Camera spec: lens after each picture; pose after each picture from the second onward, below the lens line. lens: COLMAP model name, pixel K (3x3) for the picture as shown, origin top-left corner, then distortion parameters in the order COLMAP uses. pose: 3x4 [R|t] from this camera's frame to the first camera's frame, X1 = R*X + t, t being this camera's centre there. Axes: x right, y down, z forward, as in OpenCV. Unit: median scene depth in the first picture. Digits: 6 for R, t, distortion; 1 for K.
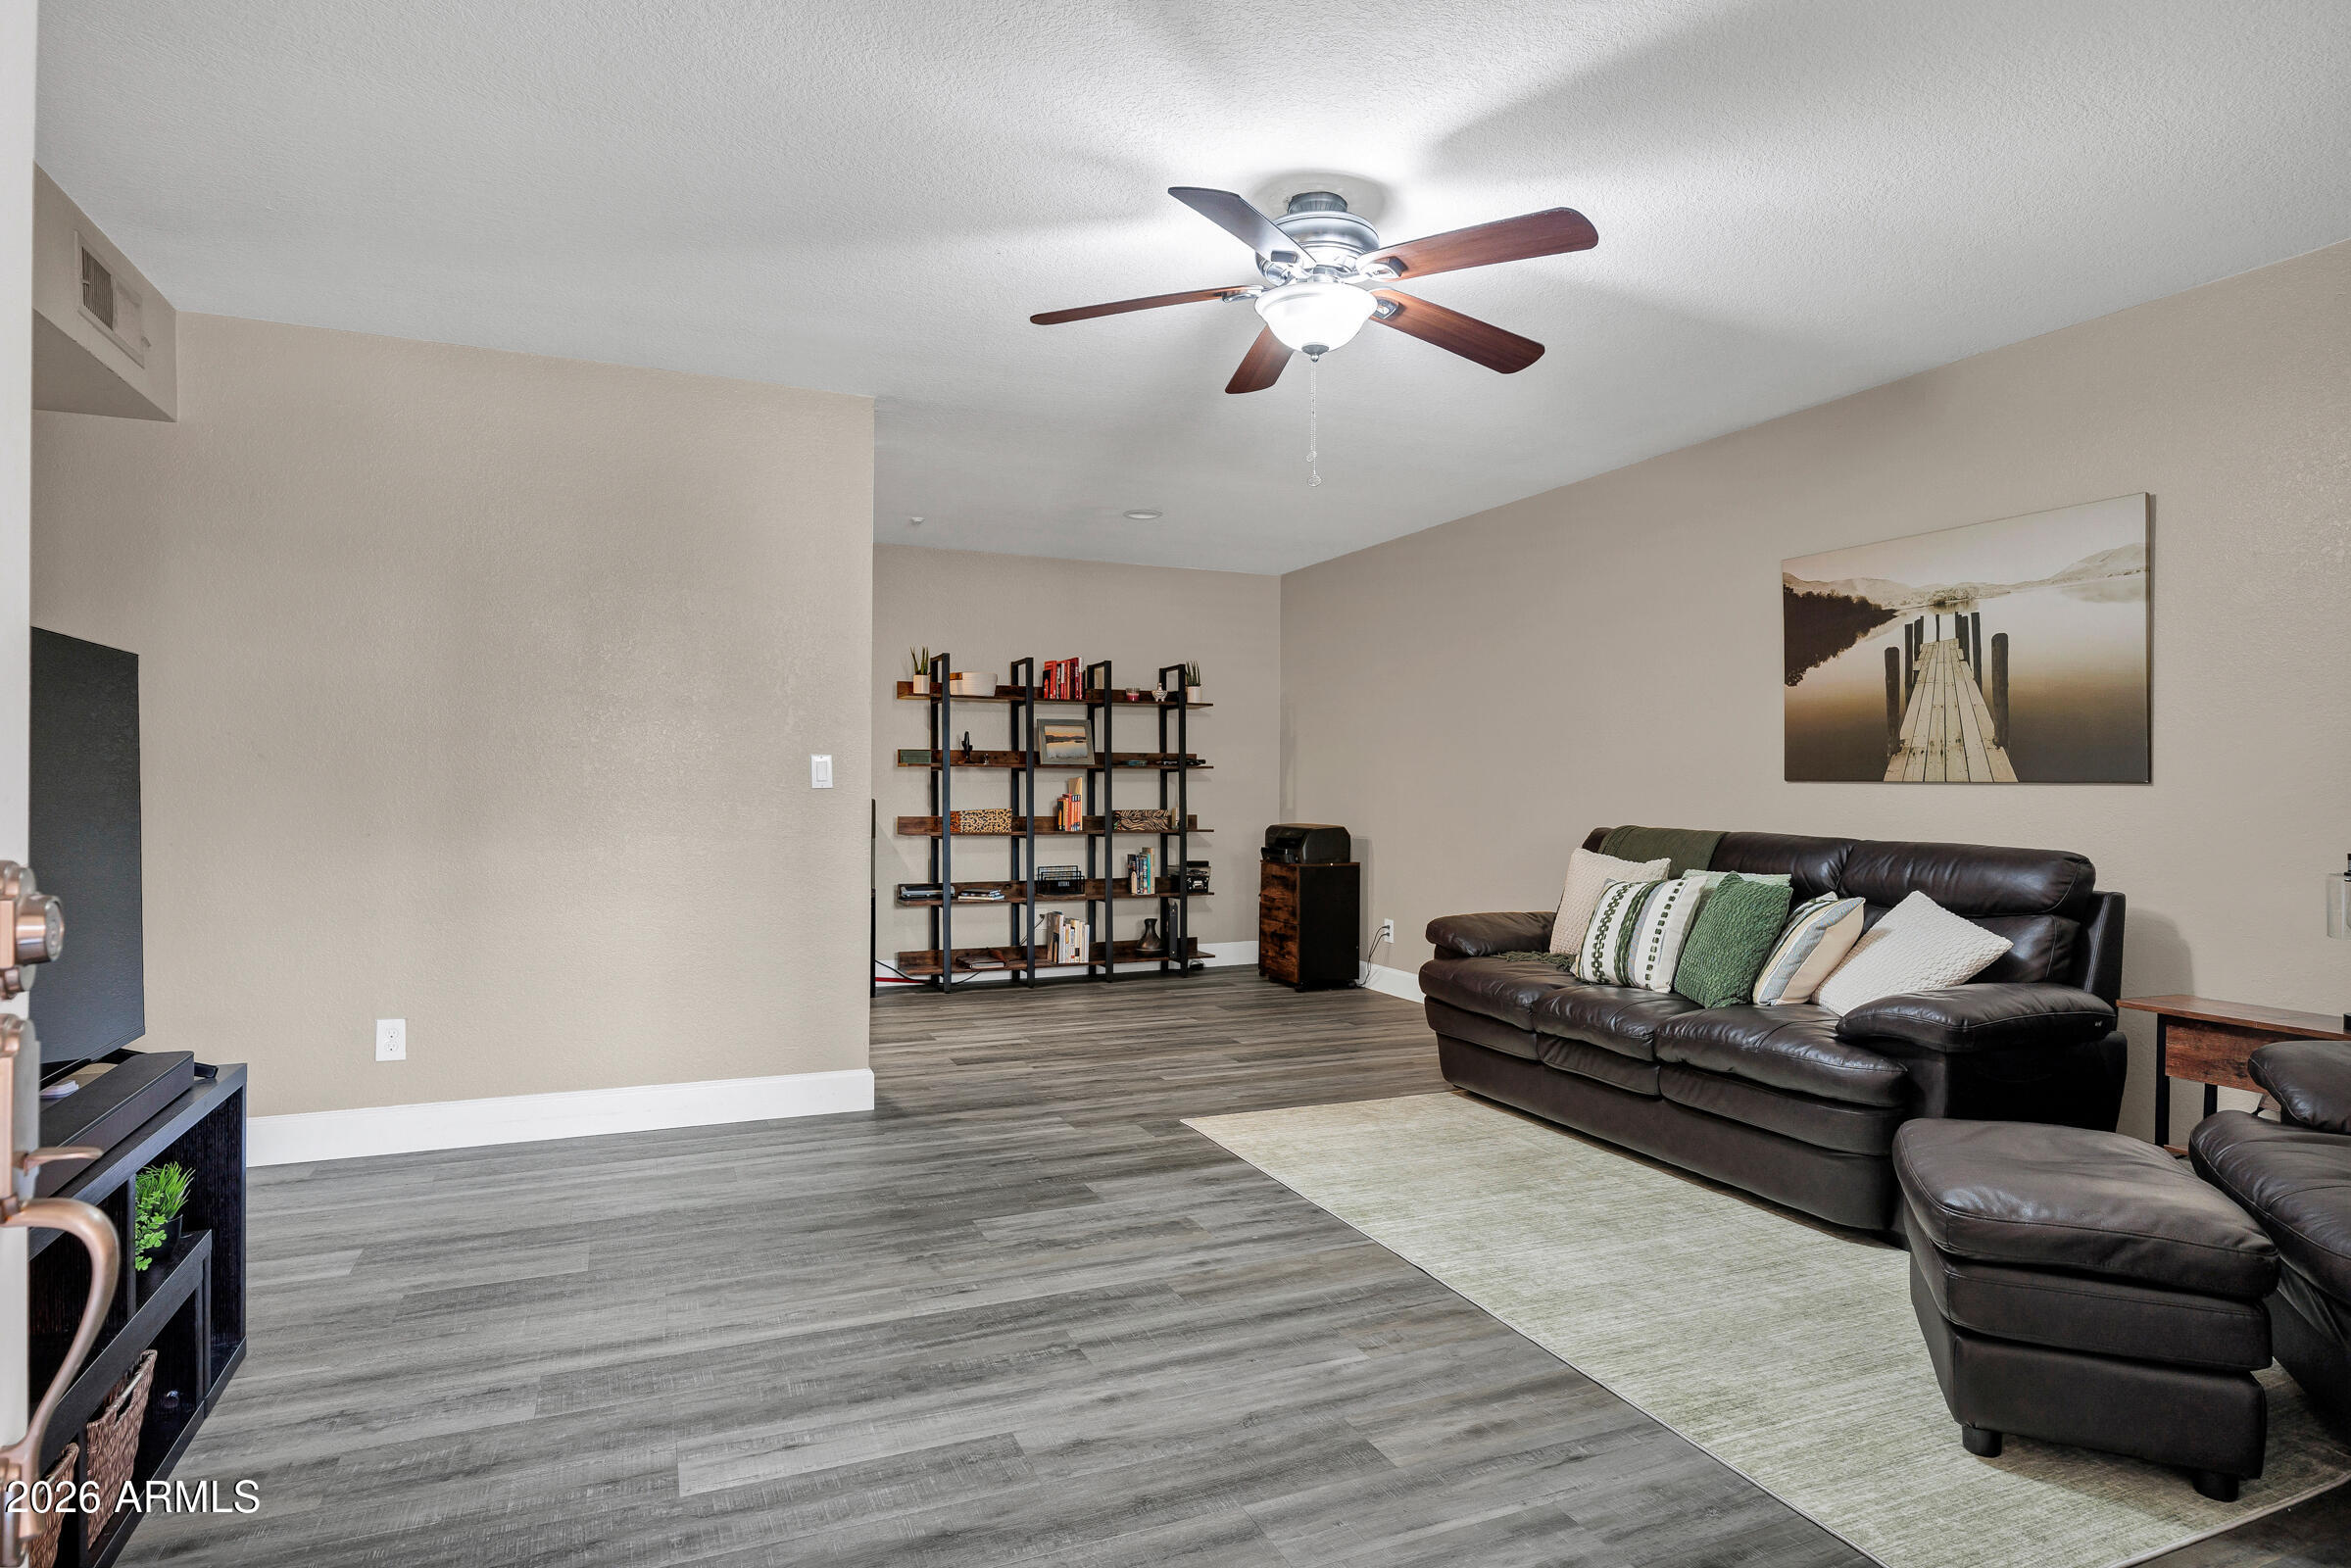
lens RADIAL K [[1298.0, 0, 1175.5], [0, 1298.0, 784.0], [0, 0, 1]] dist [-0.002318, -0.000313]
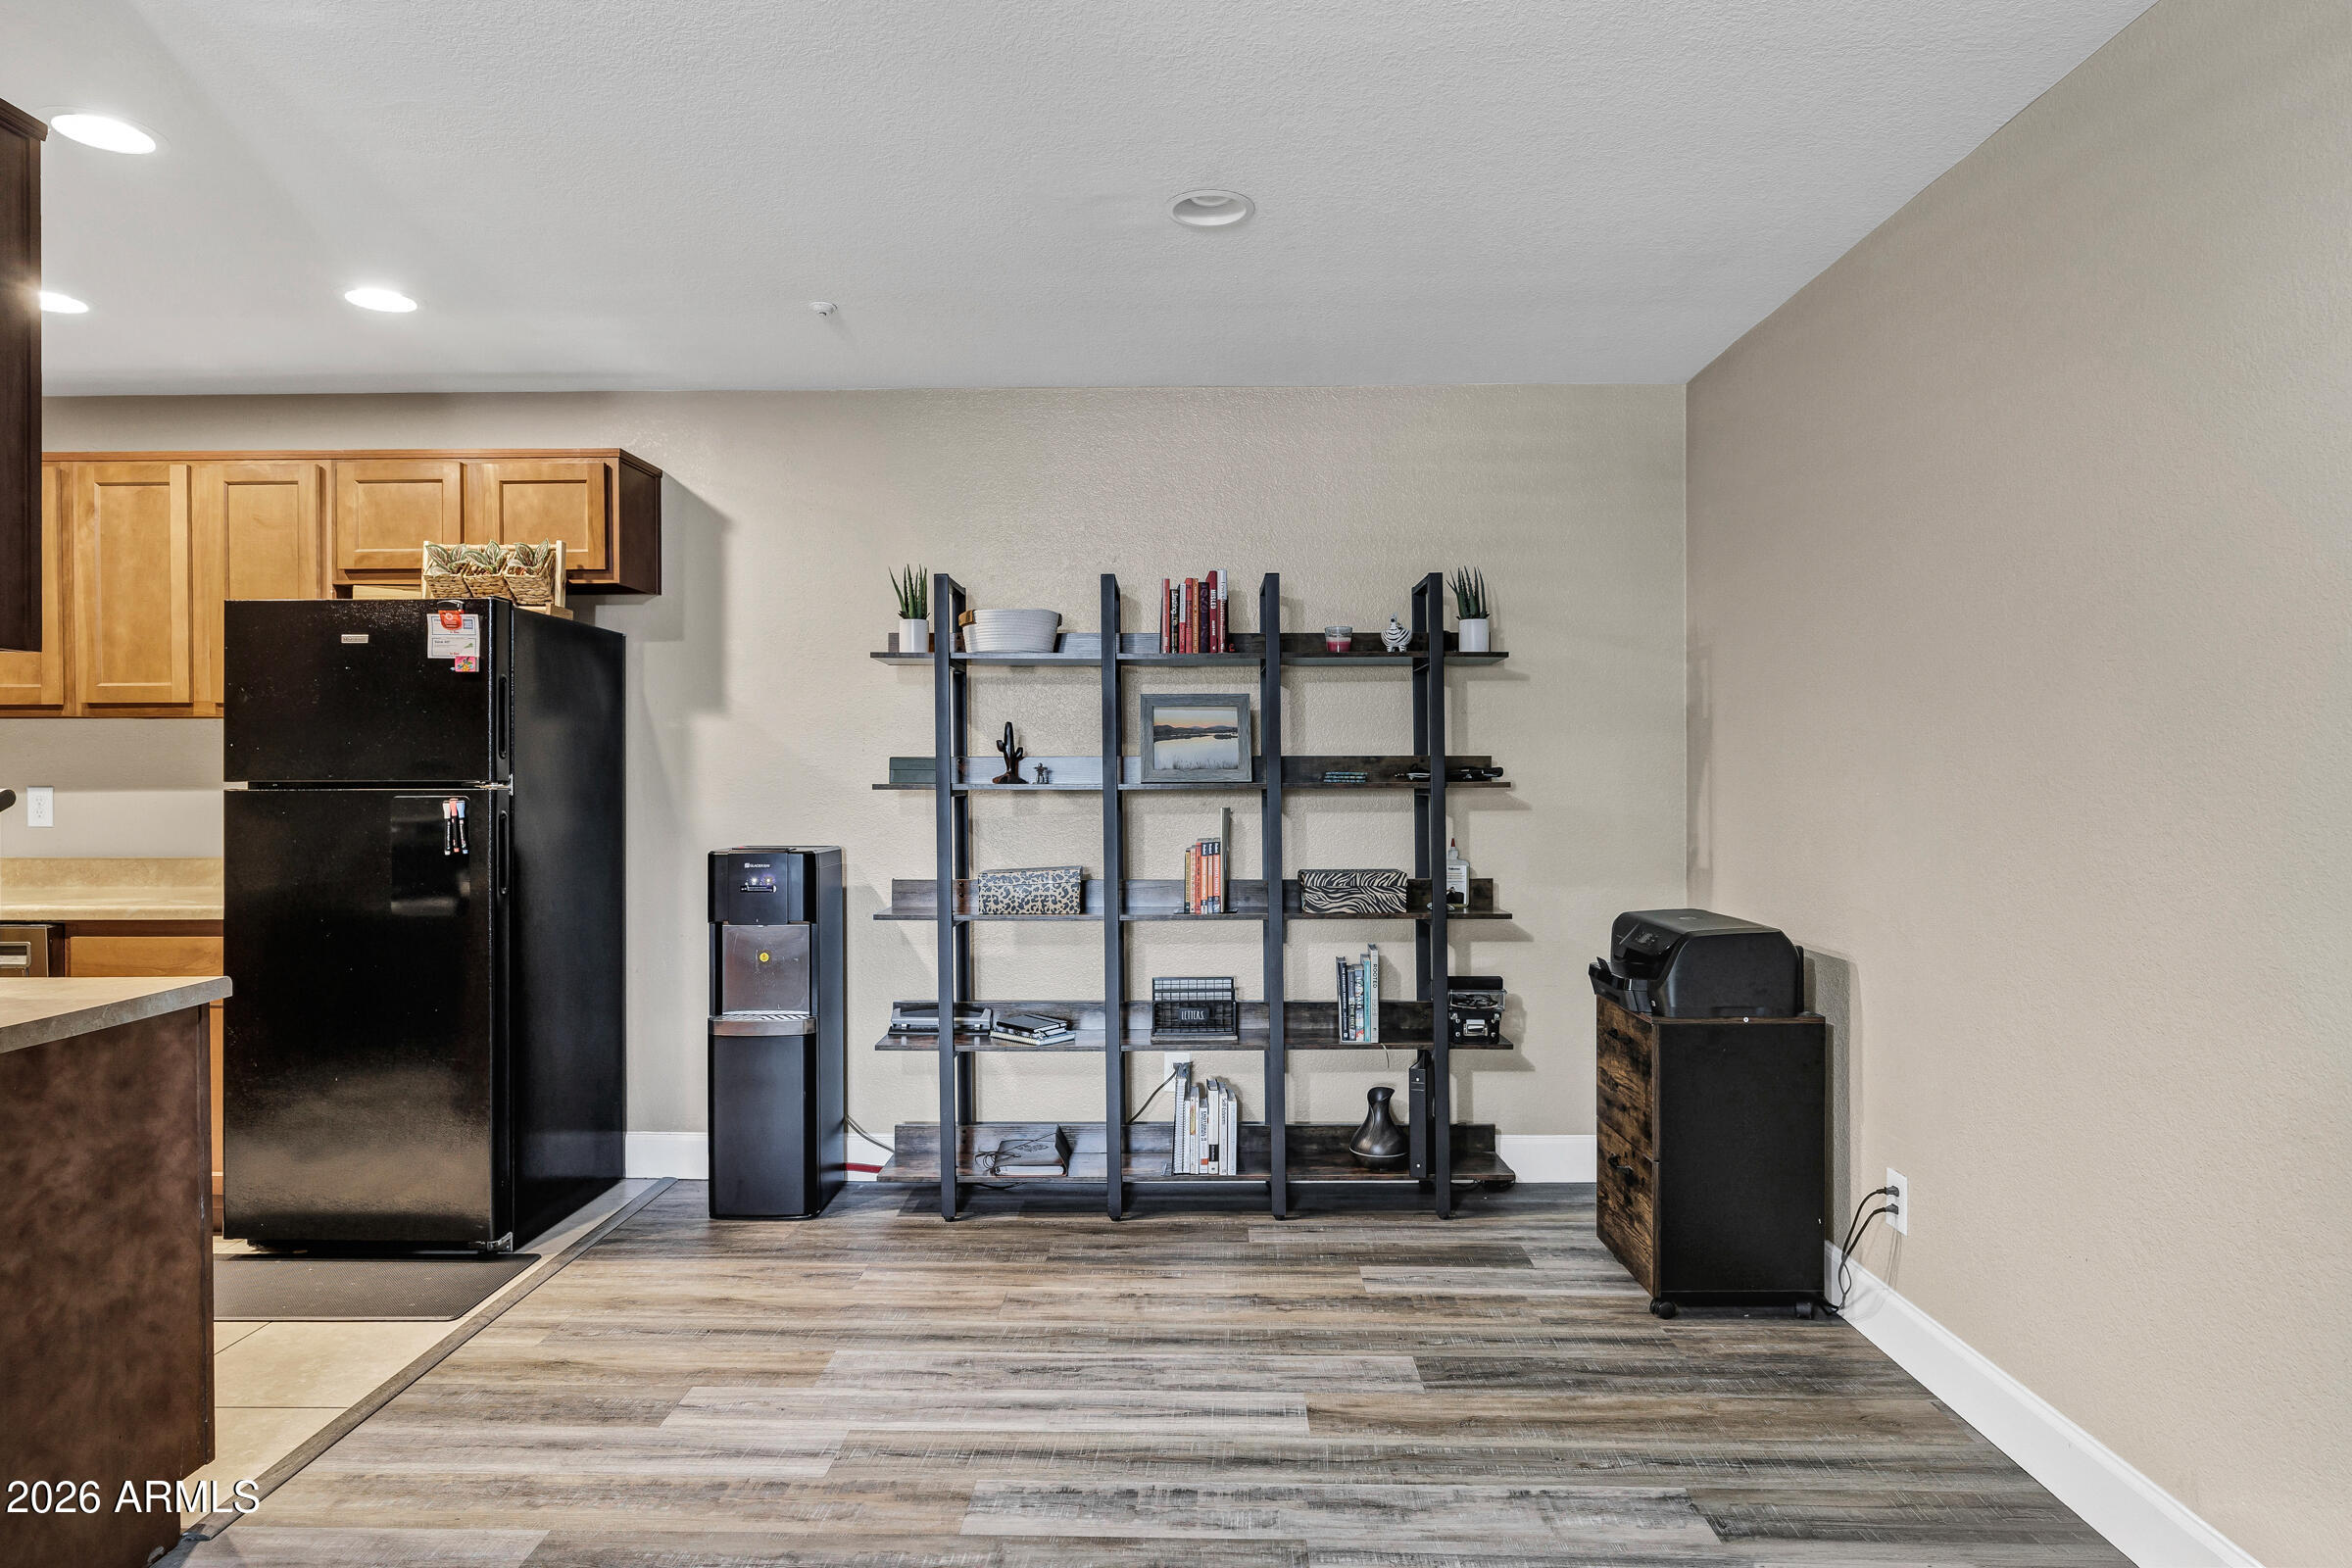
lens RADIAL K [[1375.6, 0, 1176.0], [0, 1375.6, 784.0], [0, 0, 1]] dist [0.005162, -0.001844]
pose [[0.908500, -0.003141, -0.417872, 0.133218], [0.006149, 0.999964, 0.005851, -0.017286], [0.417839, -0.007885, 0.908487, 0.497962]]
